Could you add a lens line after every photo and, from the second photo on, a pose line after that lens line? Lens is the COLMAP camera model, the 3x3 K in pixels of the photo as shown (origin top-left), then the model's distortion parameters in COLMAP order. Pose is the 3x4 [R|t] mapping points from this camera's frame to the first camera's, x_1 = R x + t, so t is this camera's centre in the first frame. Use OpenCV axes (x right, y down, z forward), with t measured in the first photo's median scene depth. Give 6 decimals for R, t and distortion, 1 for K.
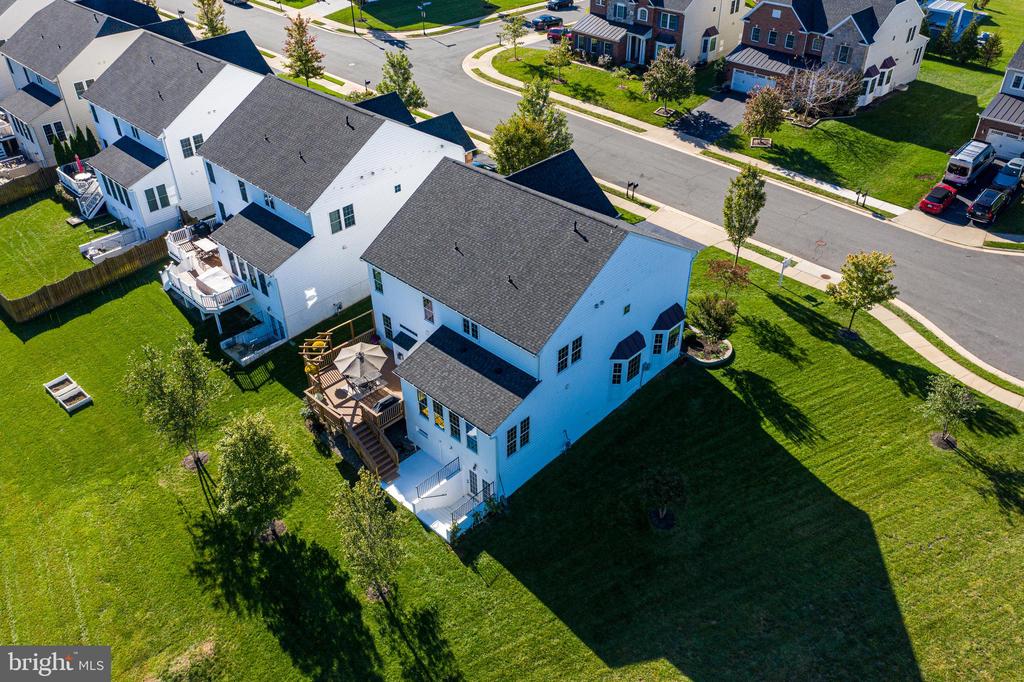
lens RADIAL K [[812.2, 0, 511.2], [0, 812.2, 338.5], [0, 0, 1]] dist [-0.006332, 0.005680]
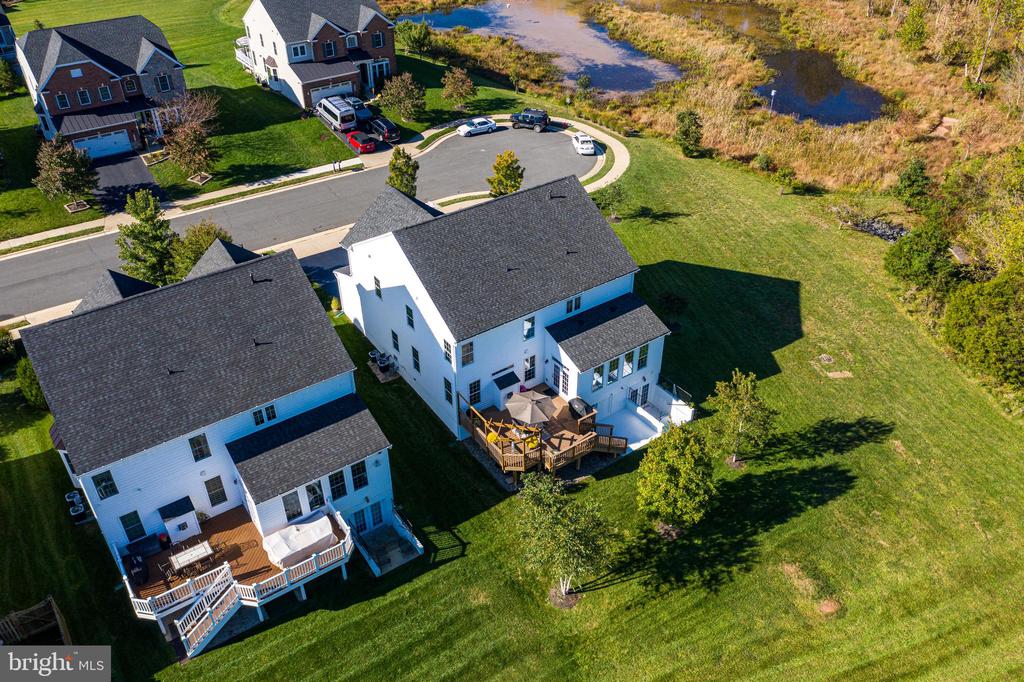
lens RADIAL K [[812.2, 0, 513.3], [0, 812.2, 338.8], [0, 0, 1]] dist [-0.006332, 0.005680]
pose [[0.183232, -0.562130, 0.806496, -0.635491], [0.575998, 0.726205, 0.375303, -0.284823], [-0.796651, 0.395773, 0.456850, 0.336447]]
